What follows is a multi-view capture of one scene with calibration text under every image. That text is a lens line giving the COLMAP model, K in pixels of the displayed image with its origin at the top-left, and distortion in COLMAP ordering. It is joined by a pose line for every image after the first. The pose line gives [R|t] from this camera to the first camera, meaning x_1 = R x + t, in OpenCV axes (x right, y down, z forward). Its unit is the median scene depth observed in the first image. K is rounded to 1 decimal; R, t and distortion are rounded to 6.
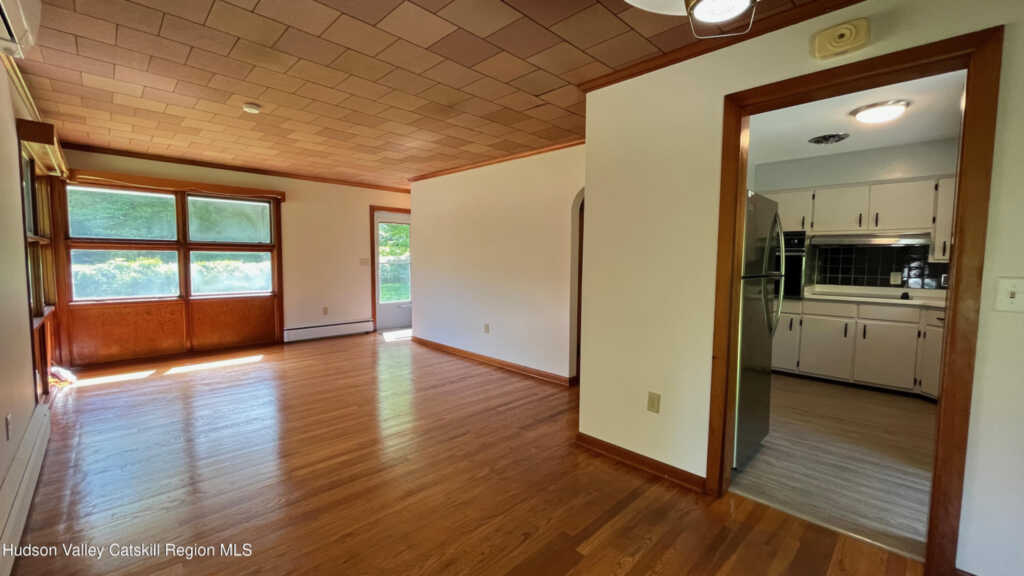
lens RADIAL K [[416.3, 0, 509.1], [0, 416.3, 285.1], [0, 0, 1]] dist [0.001195, -0.000236]
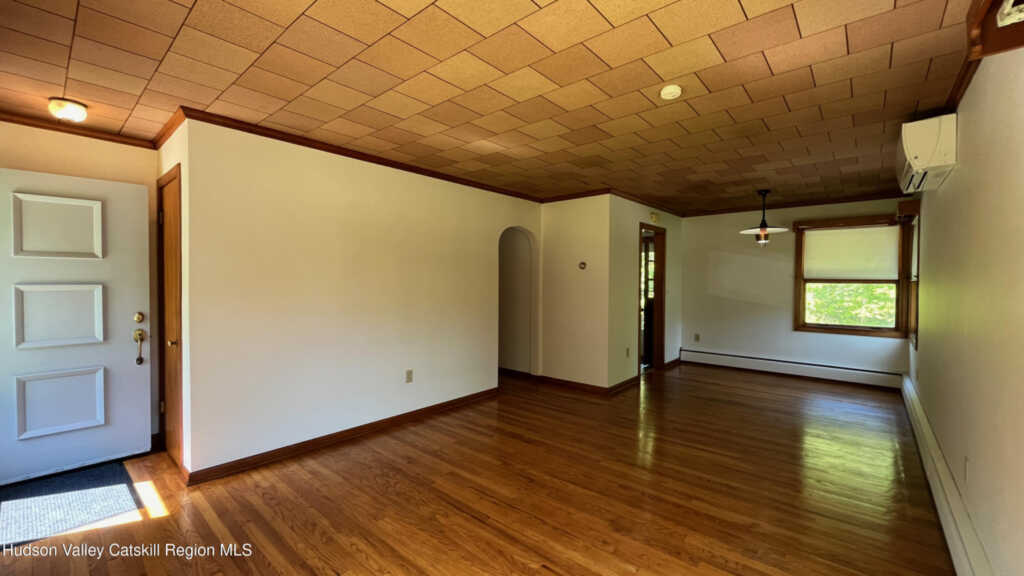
lens RADIAL K [[416.3, 0, 509.0], [0, 416.3, 291.8], [0, 0, 1]] dist [0.001195, -0.000236]
pose [[-0.066986, -0.036962, 0.997069, -1.018431], [0.049505, 0.997960, 0.040321, -0.093878], [-0.996525, 0.052061, -0.065019, 1.026762]]
